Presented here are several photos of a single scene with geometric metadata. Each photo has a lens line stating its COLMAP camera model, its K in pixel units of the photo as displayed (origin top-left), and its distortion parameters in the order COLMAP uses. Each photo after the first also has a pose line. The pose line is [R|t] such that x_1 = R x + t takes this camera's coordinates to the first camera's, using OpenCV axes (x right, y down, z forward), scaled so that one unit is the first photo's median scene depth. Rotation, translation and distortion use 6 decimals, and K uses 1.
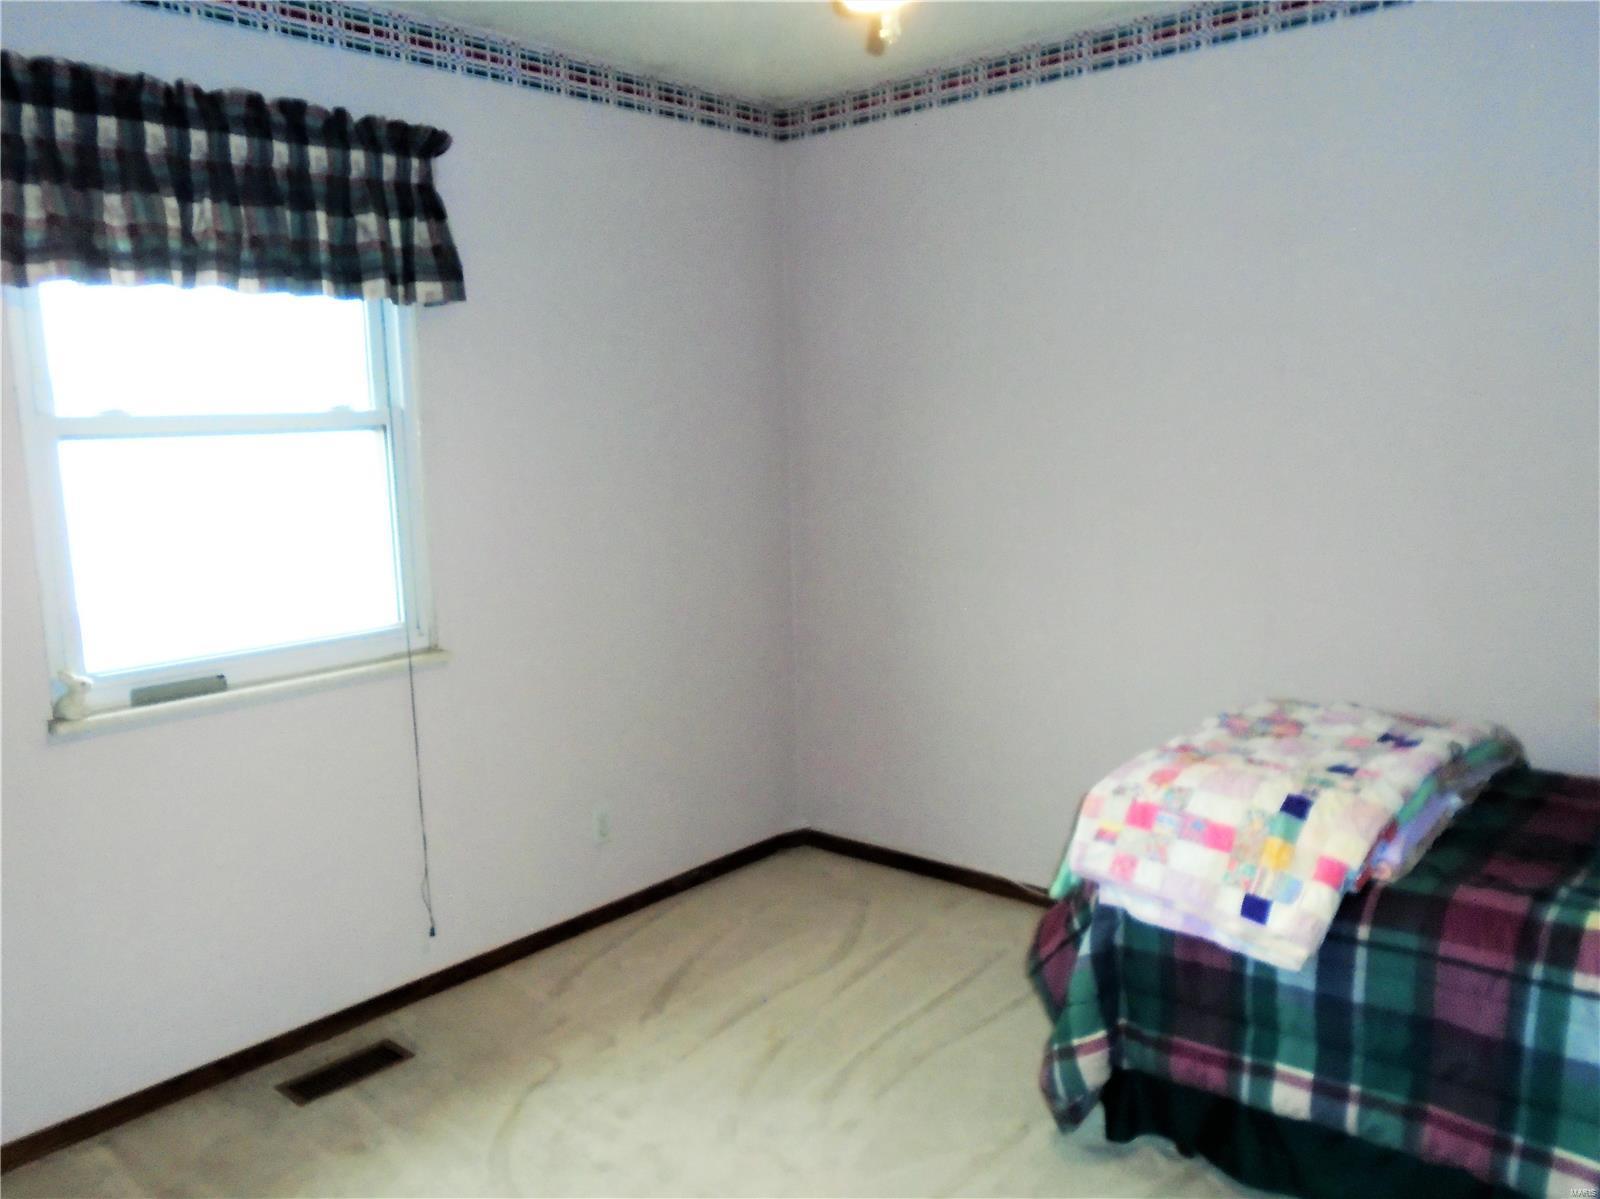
lens RADIAL K [[1222.0, 0, 800.0], [0, 1222.0, 599.5], [0, 0, 1]] dist [-0.018217, 0.009984]
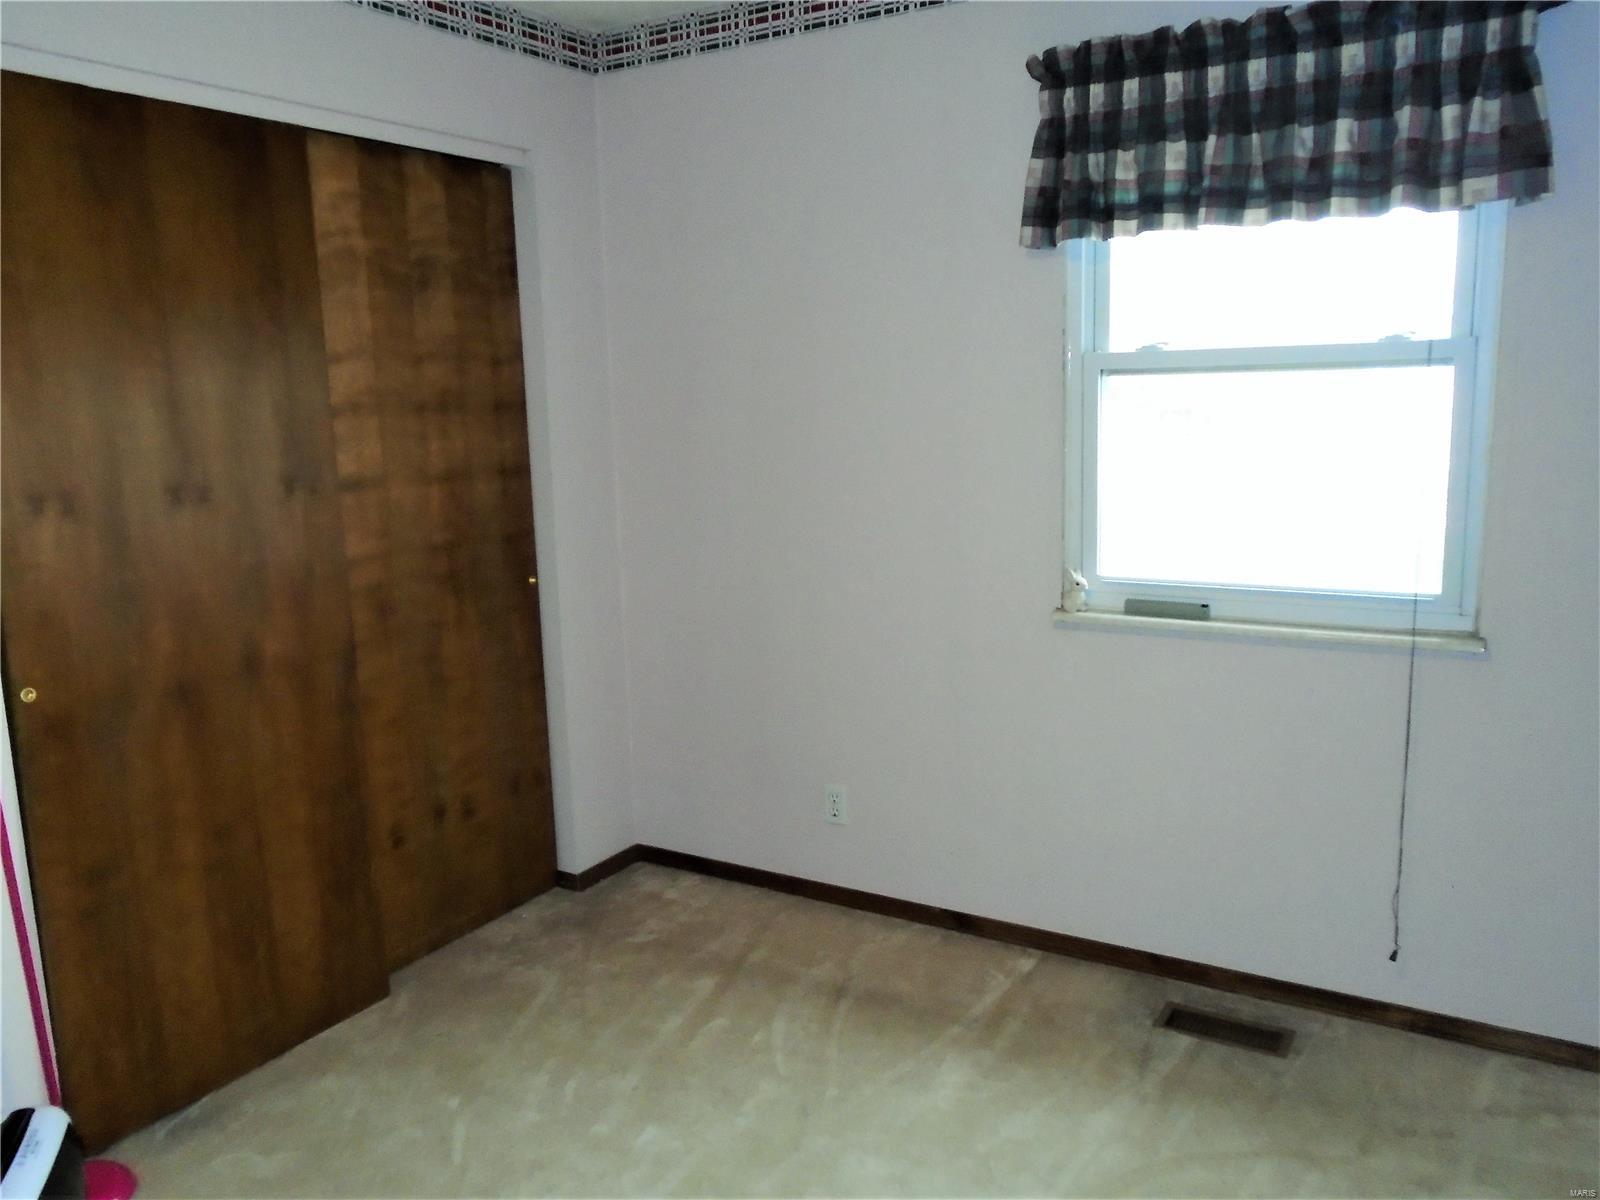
lens RADIAL K [[1222.0, 0, 800.0], [0, 1222.0, 600.0], [0, 0, 1]] dist [-0.018217, 0.009984]
pose [[0.180036, 0.188850, -0.965362, 0.468040], [-0.123631, 0.977960, 0.168257, -0.074612], [0.975860, 0.089056, 0.199416, 0.467356]]
